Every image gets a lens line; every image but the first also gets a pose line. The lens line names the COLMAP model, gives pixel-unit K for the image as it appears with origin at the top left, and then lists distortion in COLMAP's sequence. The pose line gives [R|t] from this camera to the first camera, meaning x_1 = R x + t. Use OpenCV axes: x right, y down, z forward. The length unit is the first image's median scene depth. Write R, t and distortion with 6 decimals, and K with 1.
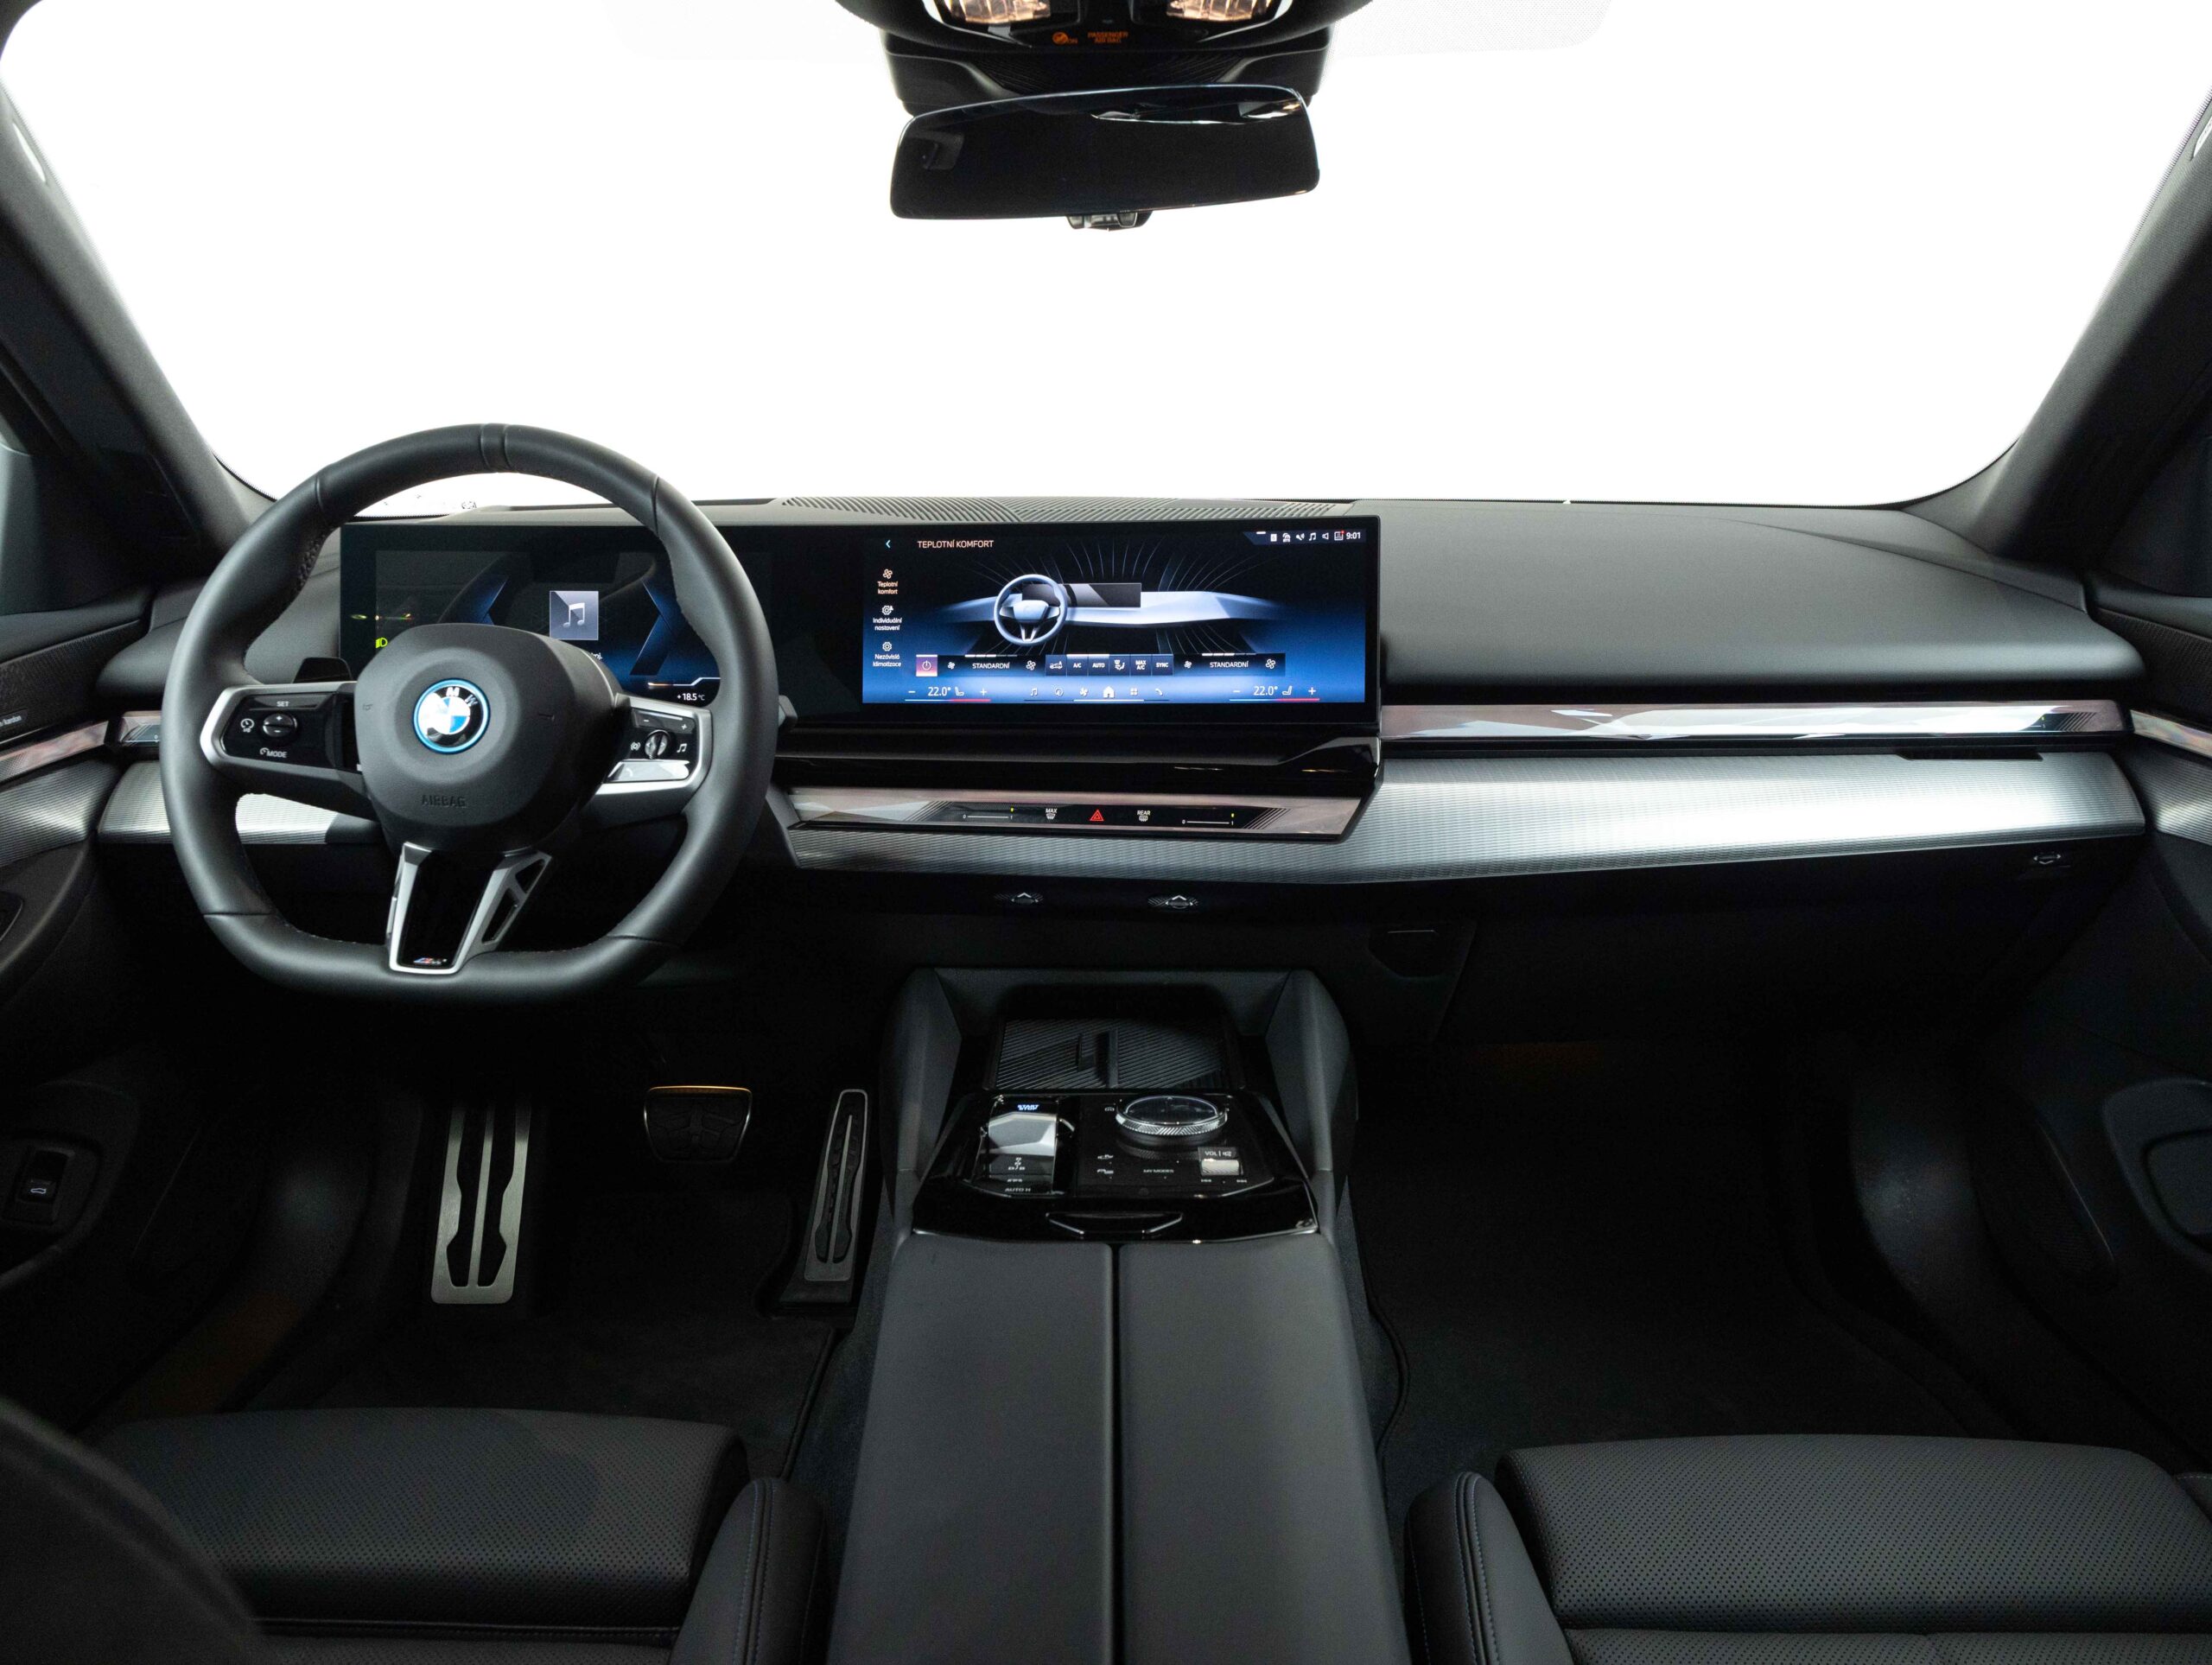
lens RADIAL K [[1596.4, 0, 1095.0], [0, 1596.4, 813.9], [0, 0, 1]] dist [-0.003364, -0.006631]
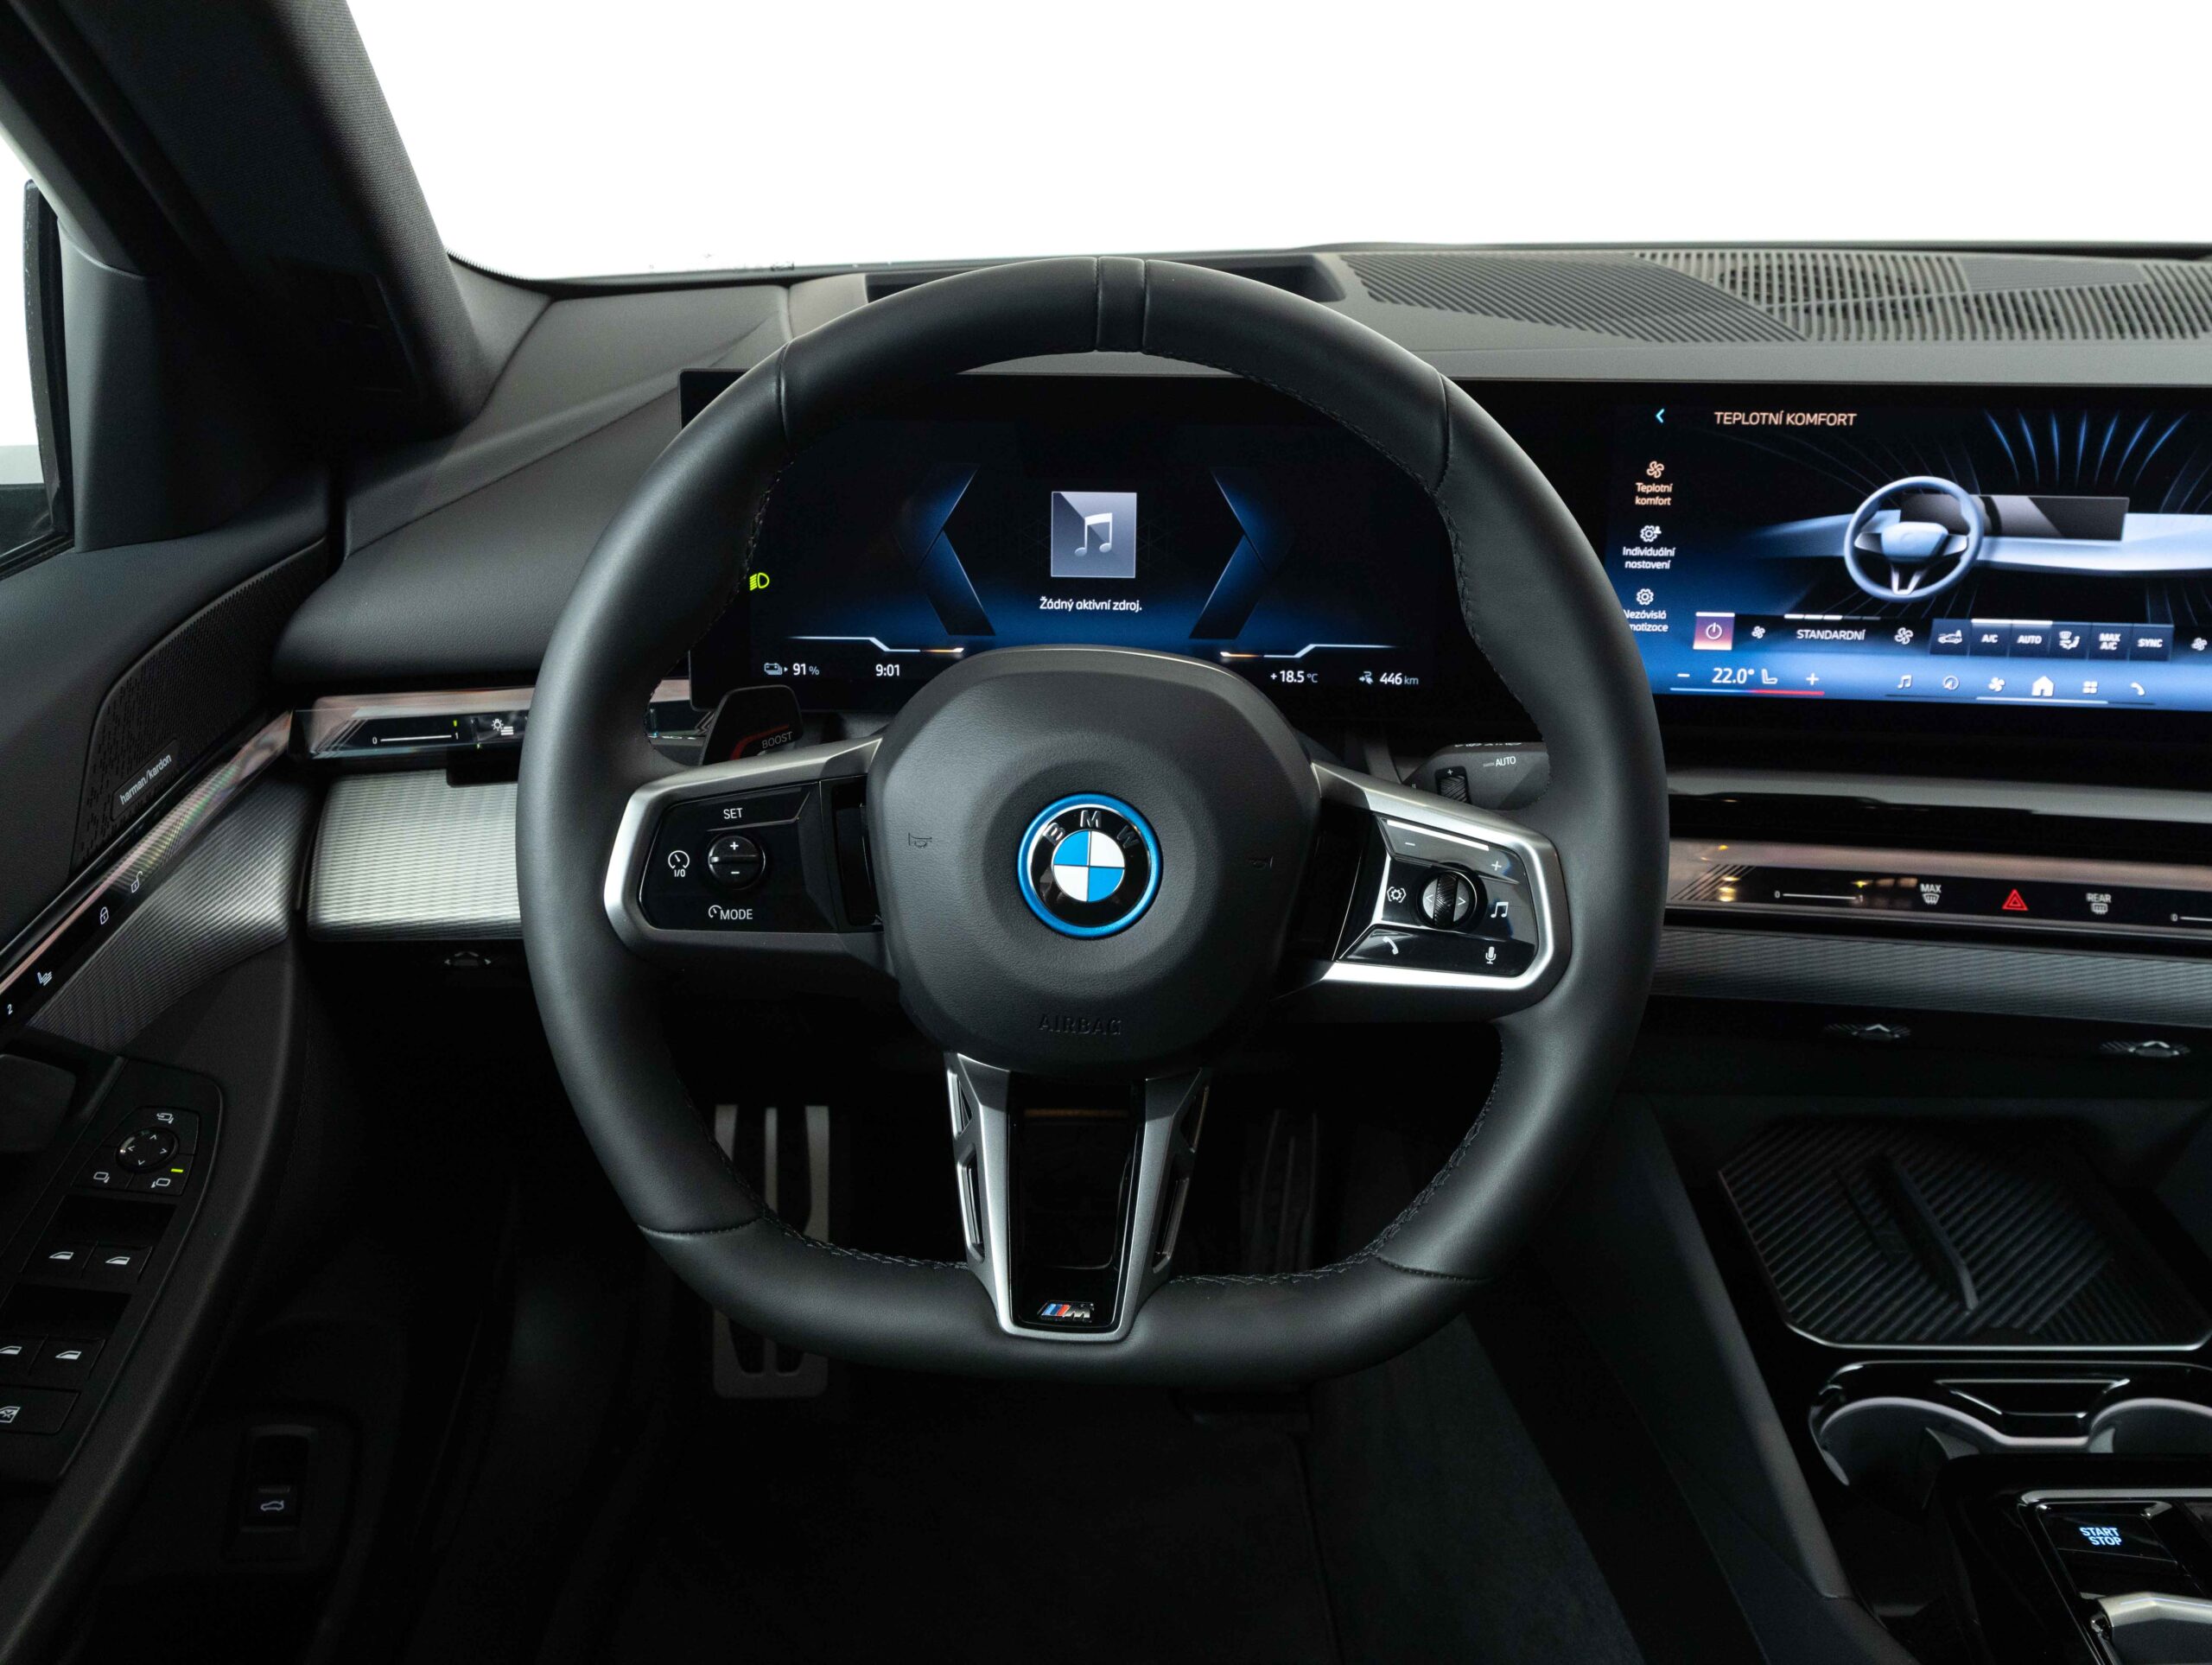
lens RADIAL K [[1818.9, 0, 1129.9], [0, 1818.9, 799.0], [0, 0, 1]] dist [0.018890, 0.008965]
pose [[0.999891, 0.001660, 0.014658, -0.332175], [-0.004697, 0.977756, 0.209693, -0.173820], [-0.013984, -0.209739, 0.977657, 0.348131]]
